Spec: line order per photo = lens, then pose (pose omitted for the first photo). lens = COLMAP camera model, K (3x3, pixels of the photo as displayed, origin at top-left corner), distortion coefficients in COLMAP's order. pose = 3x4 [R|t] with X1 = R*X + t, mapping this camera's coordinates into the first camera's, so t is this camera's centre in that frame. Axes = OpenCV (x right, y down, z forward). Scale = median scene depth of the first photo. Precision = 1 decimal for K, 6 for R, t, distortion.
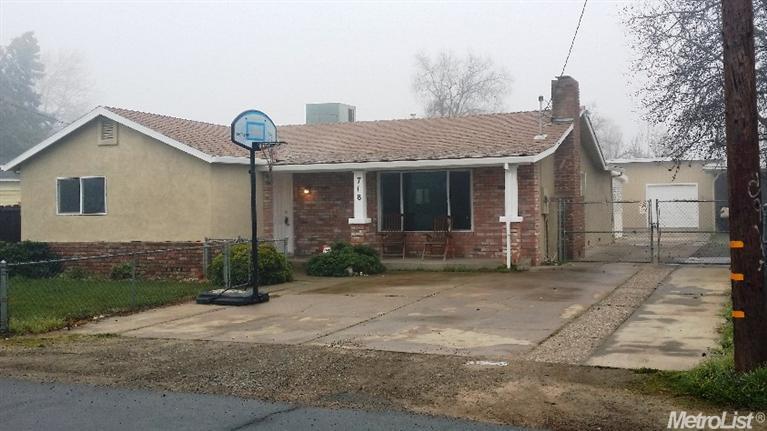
lens RADIAL K [[817.1, 0, 395.9], [0, 817.1, 200.3], [0, 0, 1]] dist [0.124706, -0.185551]
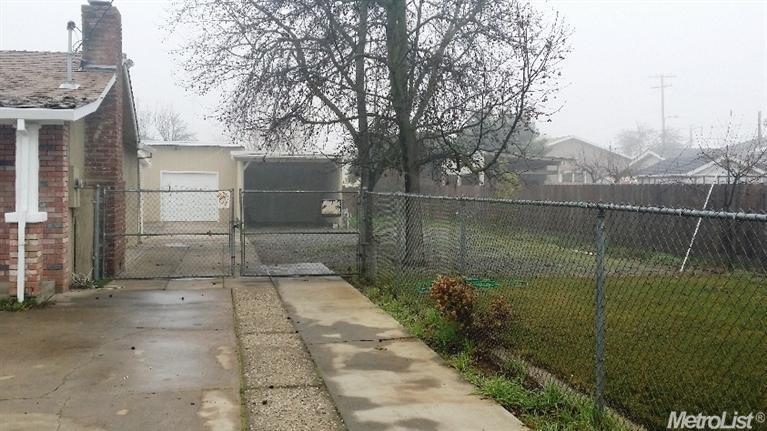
lens RADIAL K [[817.1, 0, 395.9], [0, 817.1, 200.3], [0, 0, 1]] dist [0.124706, -0.185551]
pose [[0.812804, 0.015290, 0.582336, 0.009769], [-0.022567, 0.999732, 0.005249, 0.002121], [-0.582099, -0.017408, 0.812931, 0.356097]]
